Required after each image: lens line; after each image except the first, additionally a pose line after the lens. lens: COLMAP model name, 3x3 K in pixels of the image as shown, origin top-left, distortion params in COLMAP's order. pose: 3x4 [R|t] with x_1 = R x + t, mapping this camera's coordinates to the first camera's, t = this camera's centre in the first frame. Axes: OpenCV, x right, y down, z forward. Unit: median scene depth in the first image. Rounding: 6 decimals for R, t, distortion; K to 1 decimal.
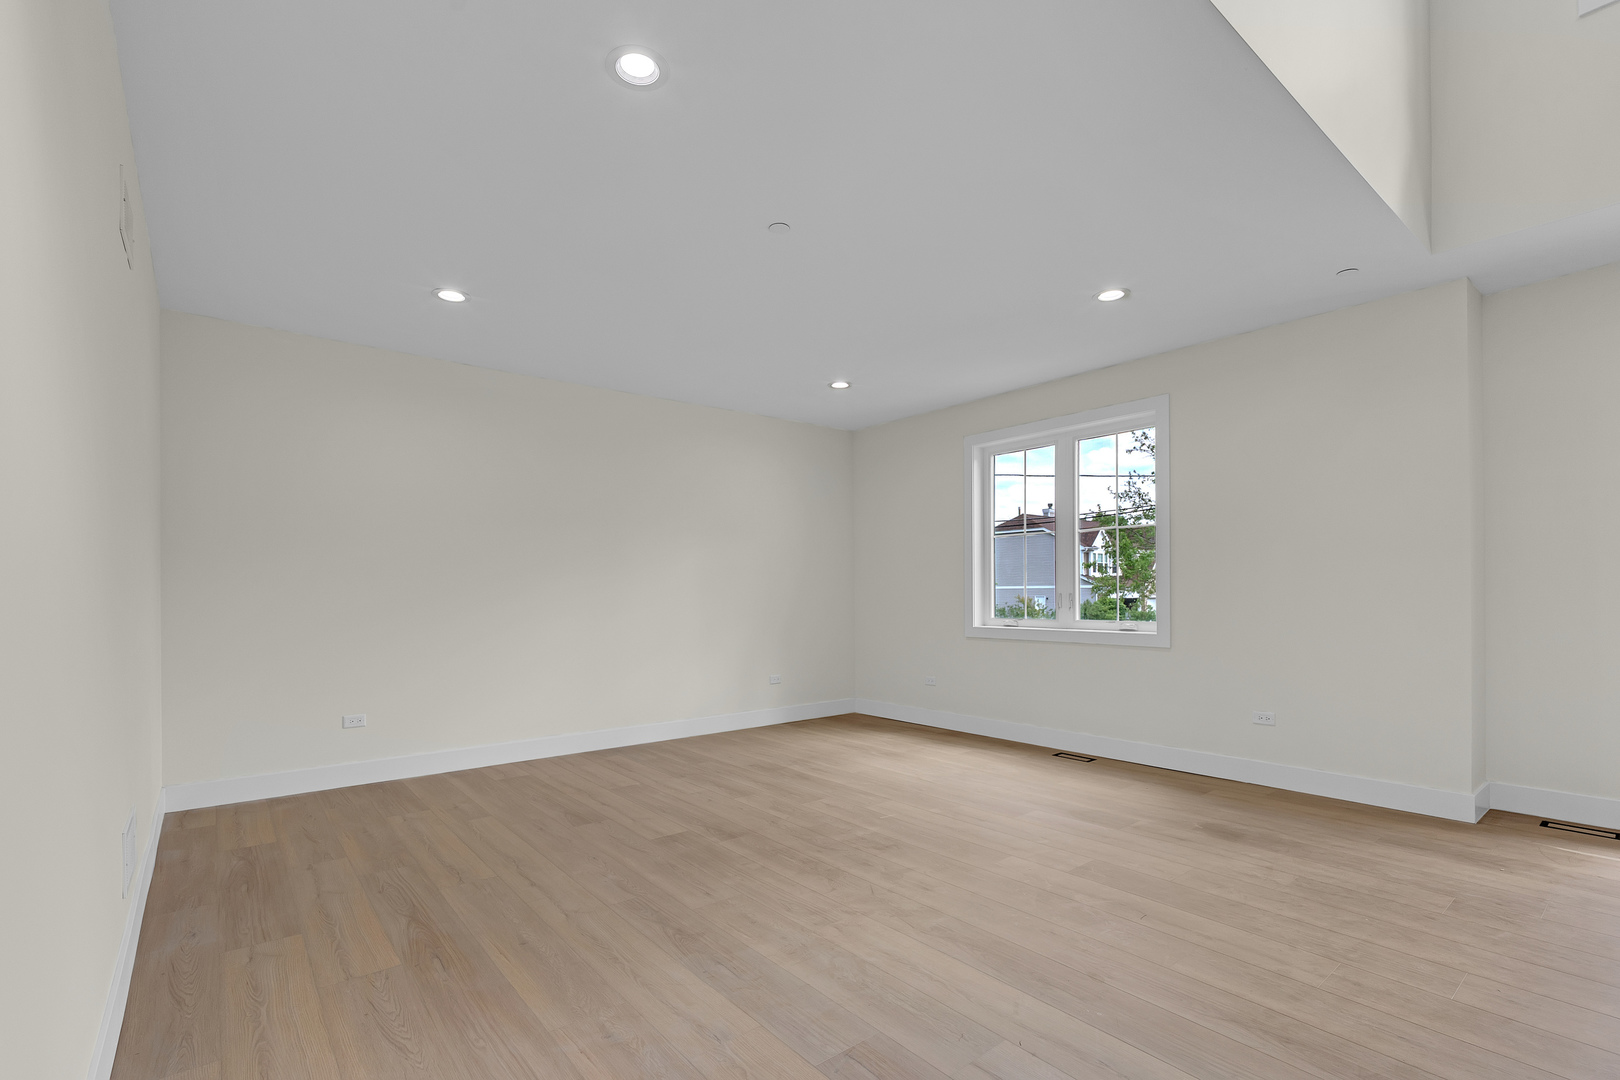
lens RADIAL K [[714.5, 0, 805.3], [0, 714.5, 609.0], [0, 0, 1]] dist [0.000991, 0.000099]
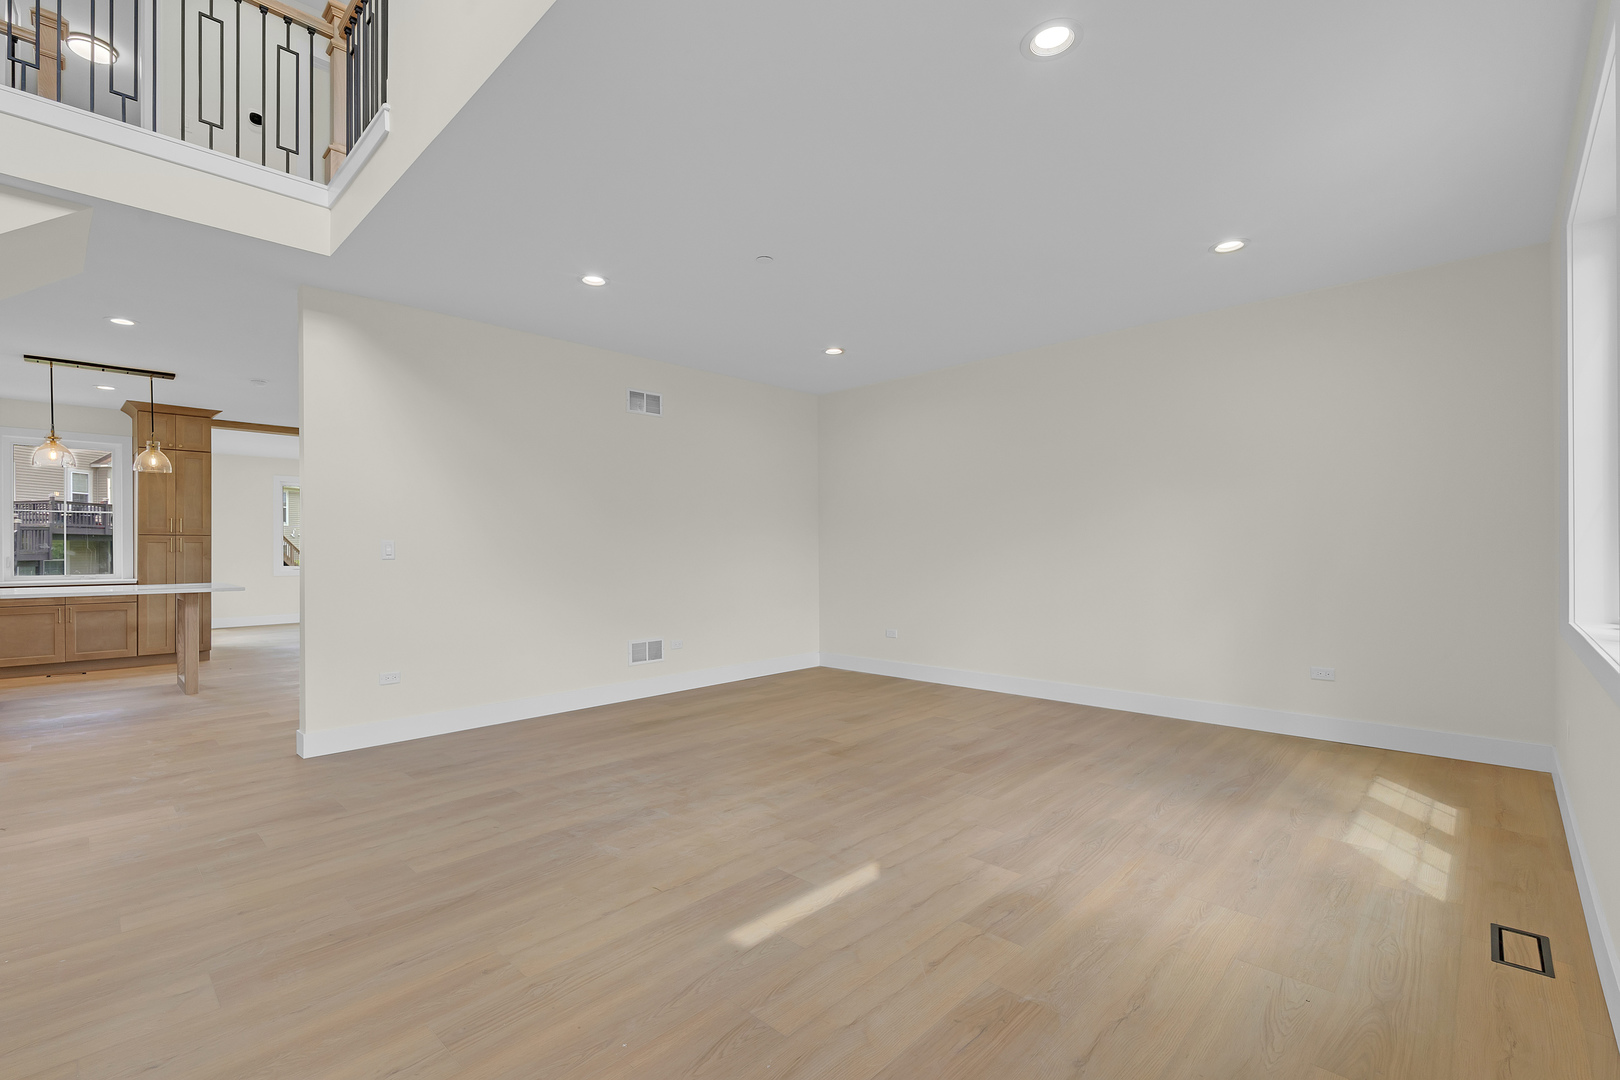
lens RADIAL K [[723.4, 0, 798.6], [0, 723.4, 545.3], [0, 0, 1]] dist [-0.000740, -0.000029]
pose [[0.122484, -0.001193, -0.992470, 1.212703], [-0.015730, 0.999871, -0.003143, -0.027914], [0.992346, 0.015996, 0.122450, 0.877652]]
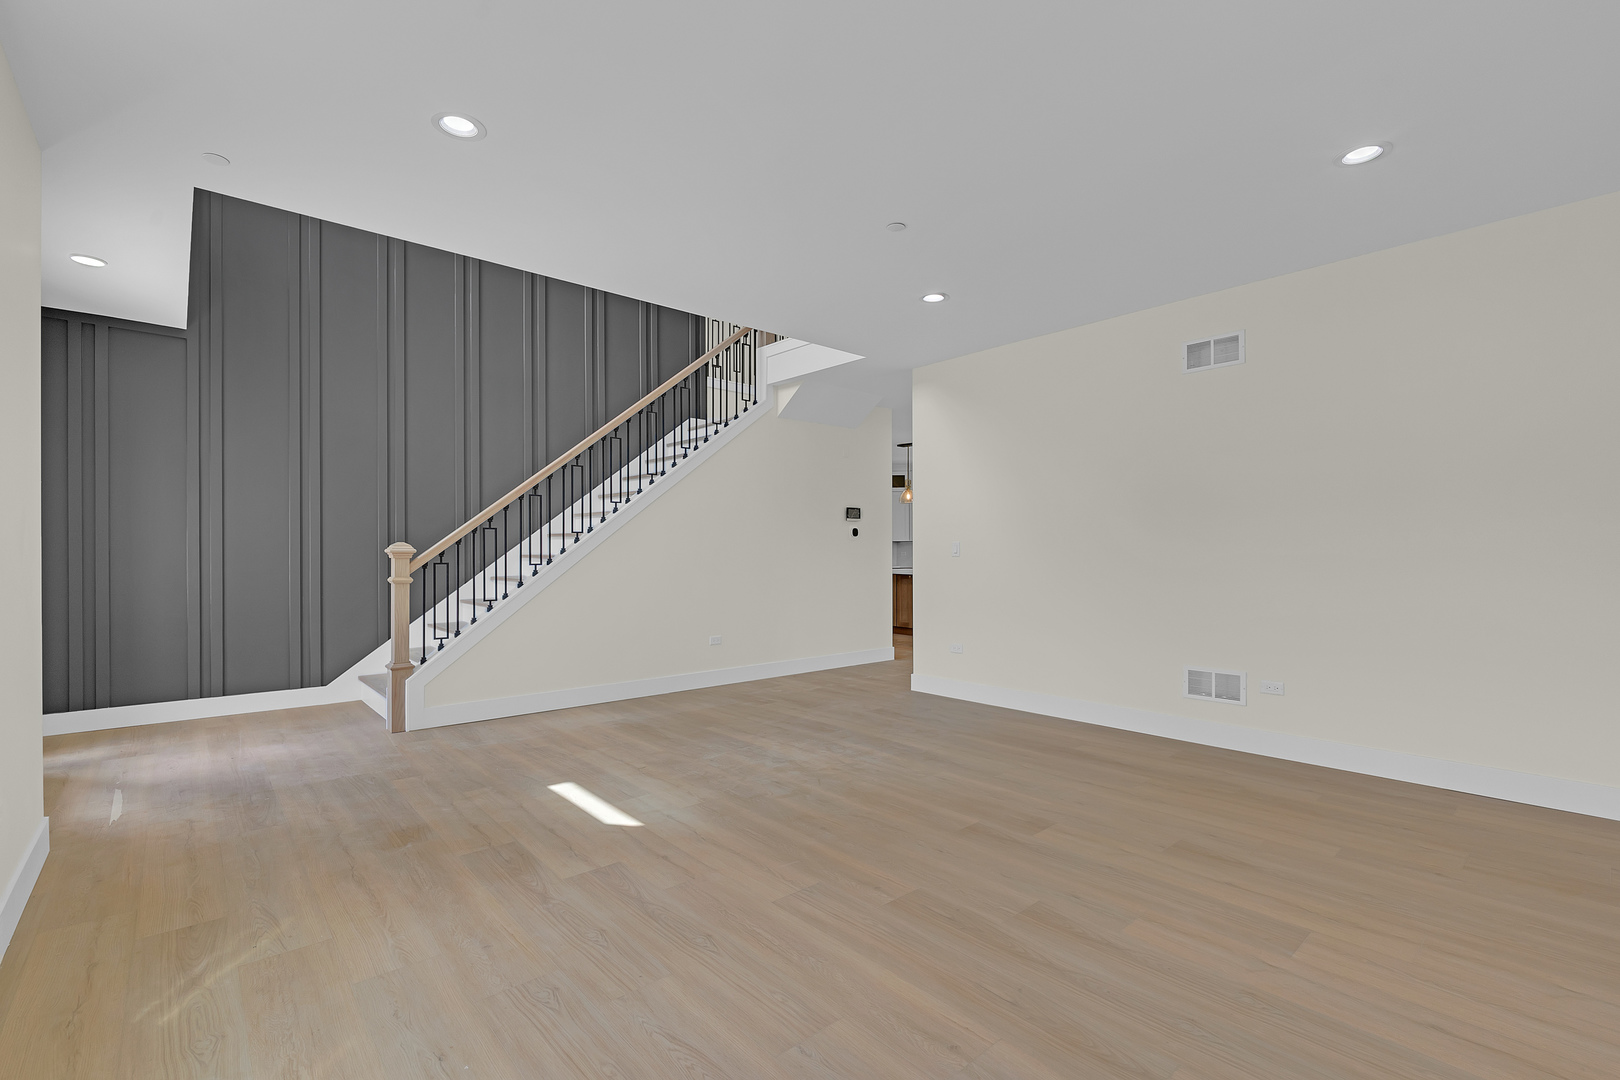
lens RADIAL K [[723.4, 0, 798.6], [0, 723.4, 545.3], [0, 0, 1]] dist [-0.000740, -0.000029]
pose [[-0.999650, 0.007729, -0.025309, 0.146389], [0.007395, 0.999884, 0.013284, -0.048989], [0.025409, 0.013093, -0.999591, 2.095030]]
